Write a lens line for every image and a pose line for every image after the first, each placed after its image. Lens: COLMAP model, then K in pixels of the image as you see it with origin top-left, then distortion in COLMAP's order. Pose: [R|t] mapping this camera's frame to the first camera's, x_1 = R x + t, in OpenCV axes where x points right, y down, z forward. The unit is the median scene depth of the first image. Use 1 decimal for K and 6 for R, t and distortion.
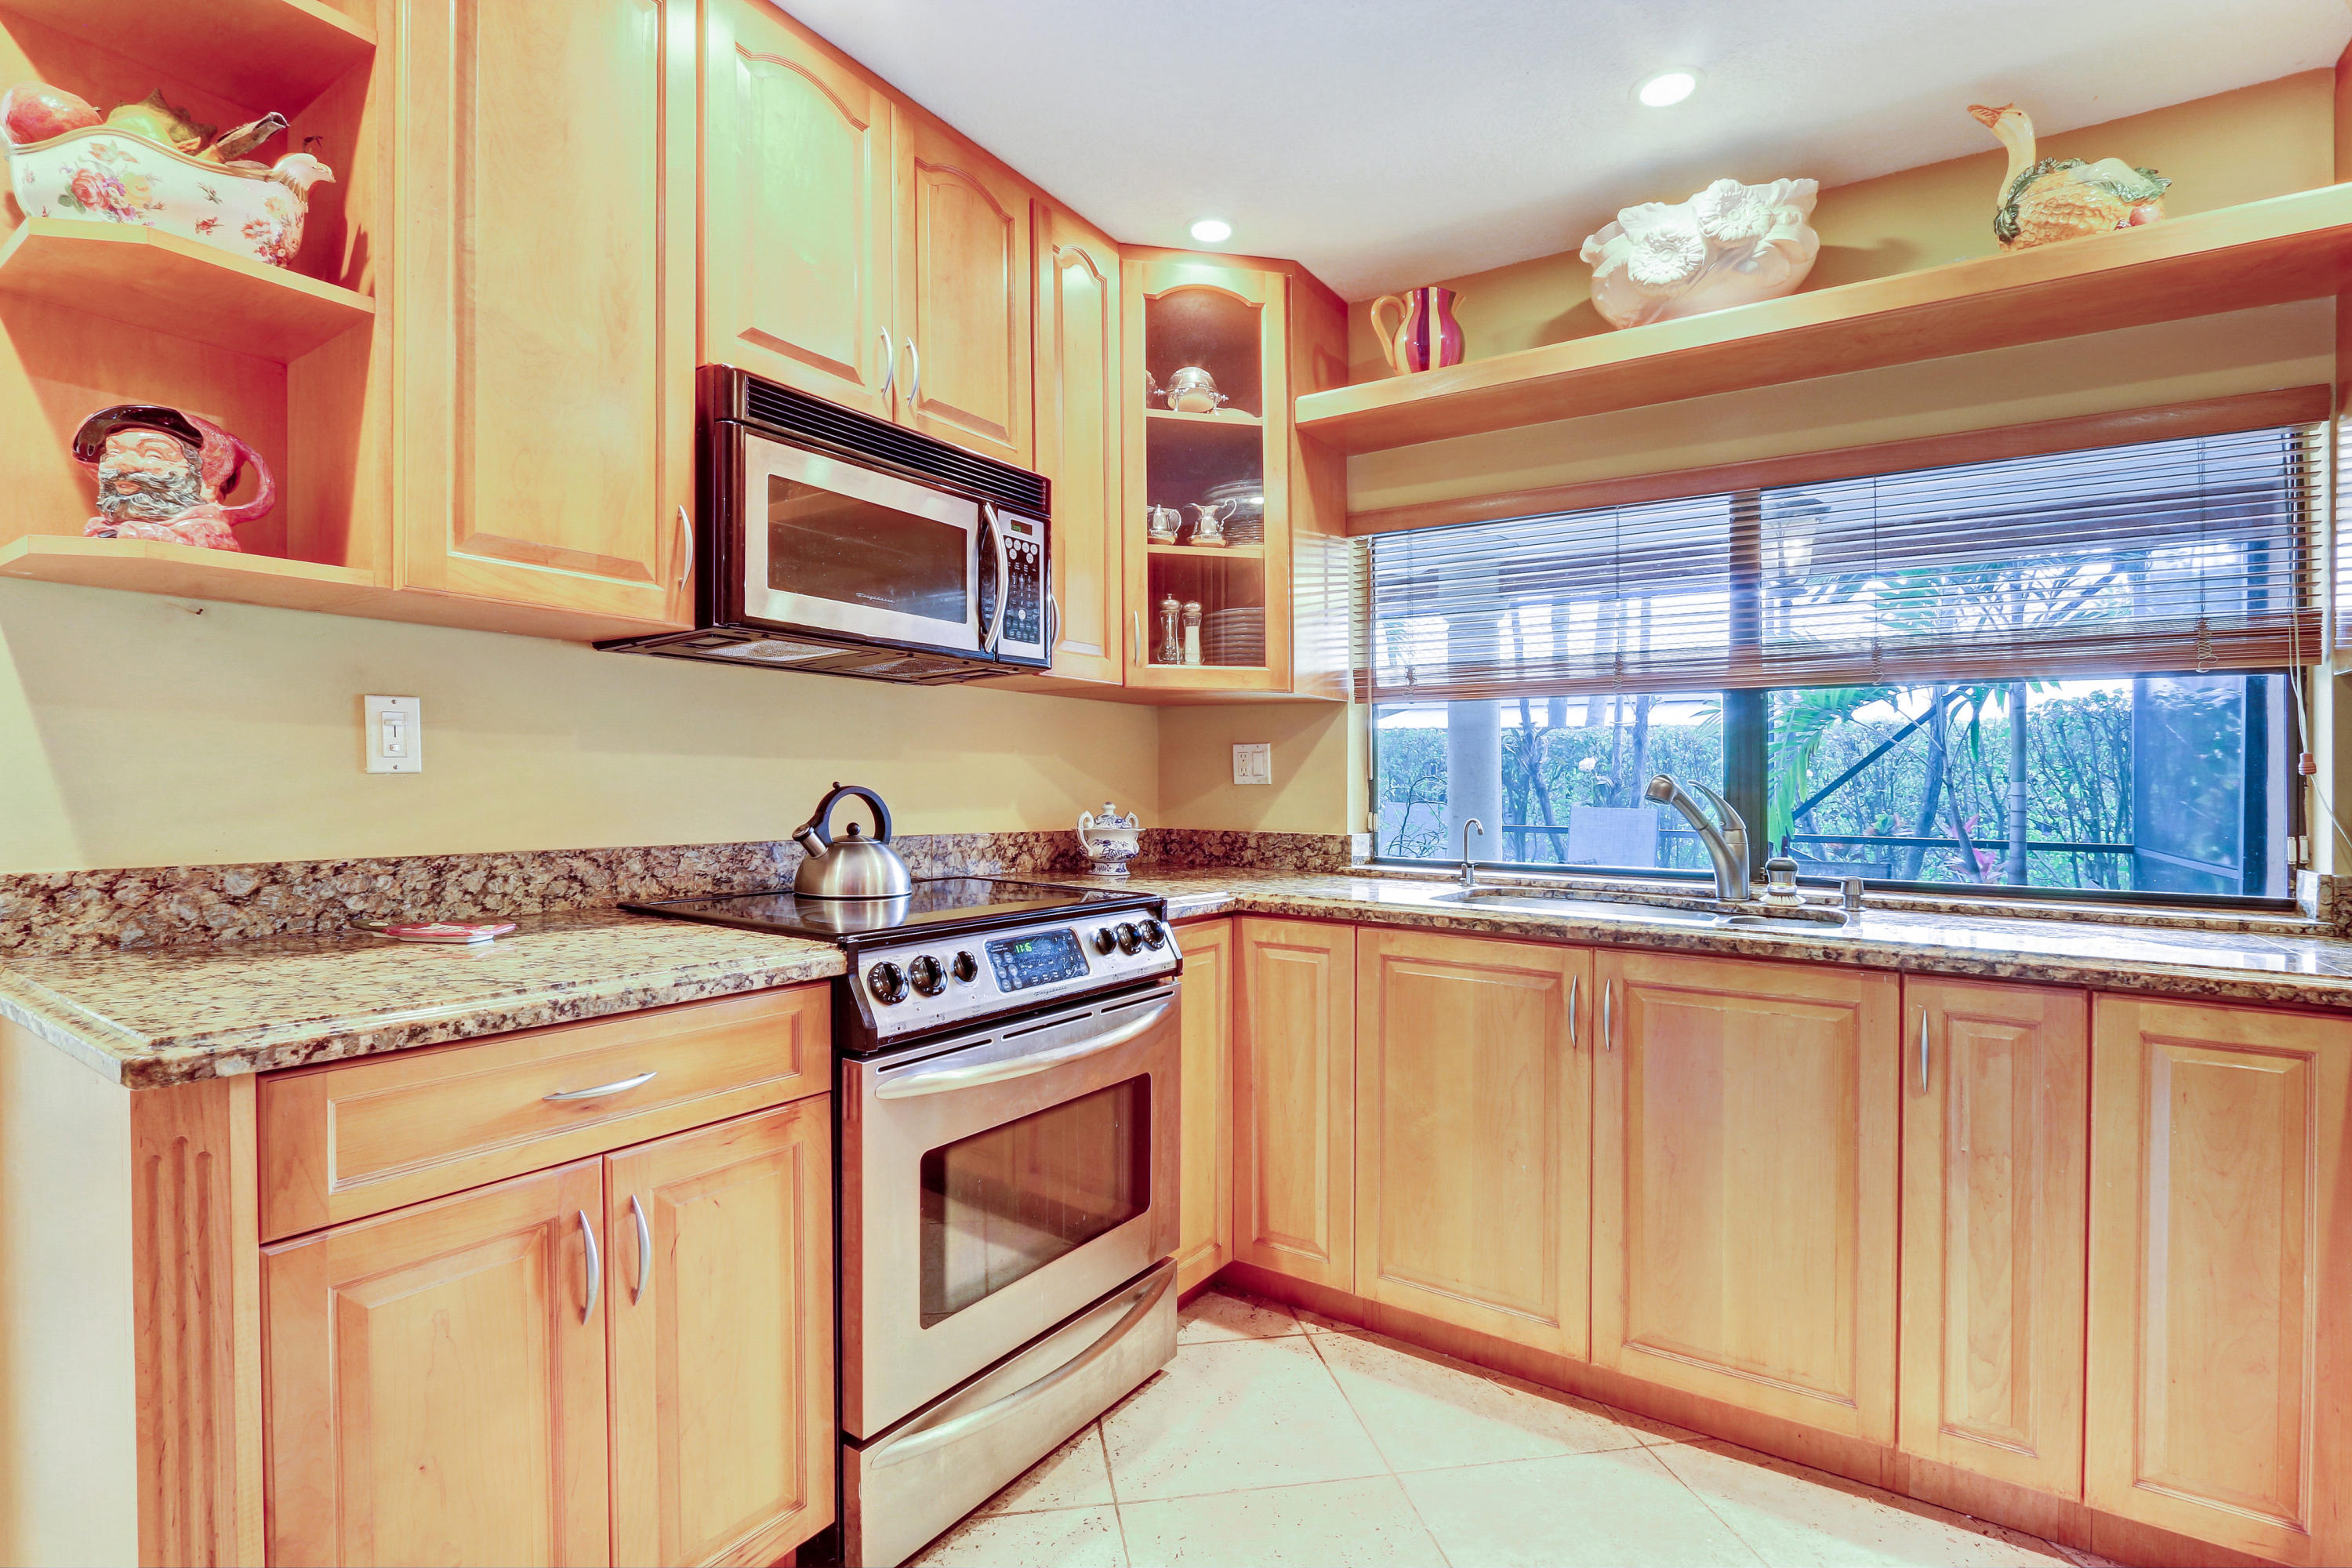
lens RADIAL K [[1055.6, 0, 1162.6], [0, 1055.6, 786.9], [0, 0, 1]] dist [-0.022000, 0.000030]
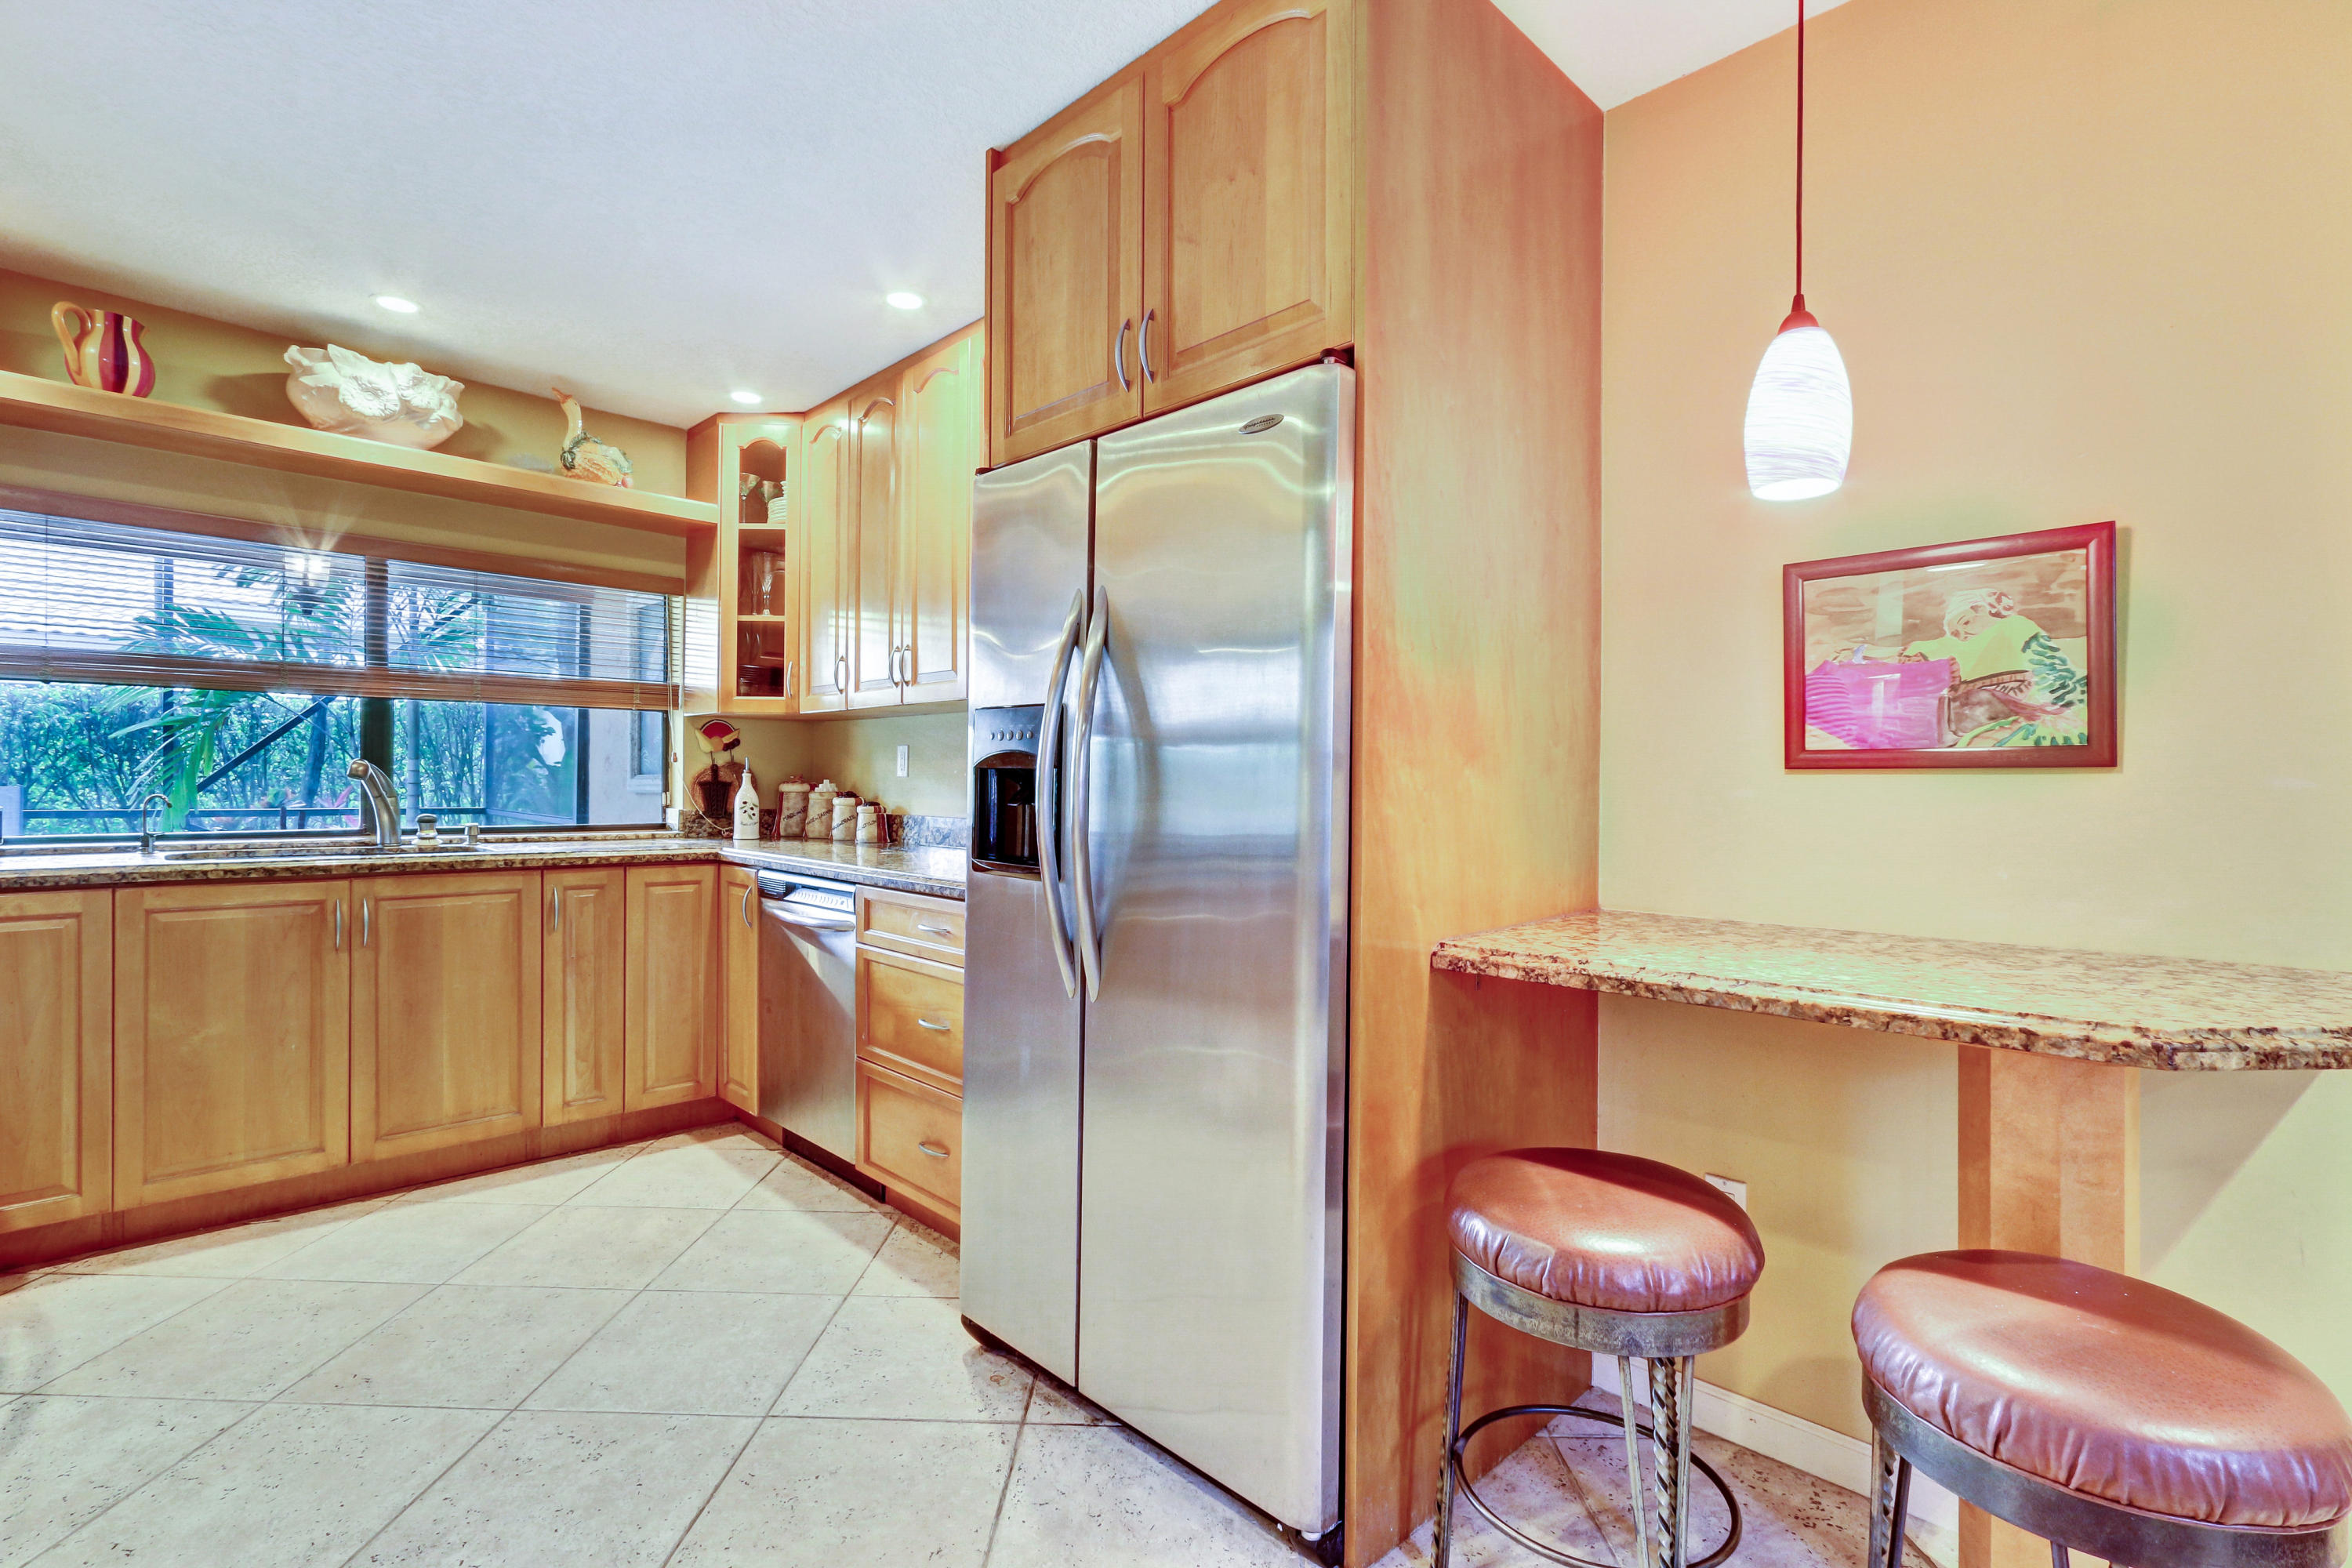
lens RADIAL K [[1055.6, 0, 1169.0], [0, 1055.6, 771.0], [0, 0, 1]] dist [-0.022000, 0.000030]
pose [[0.172740, -0.002101, 0.984965, -0.791884], [-0.008642, 0.999956, 0.003649, -0.011680], [-0.984930, -0.009143, 0.172714, -0.356250]]
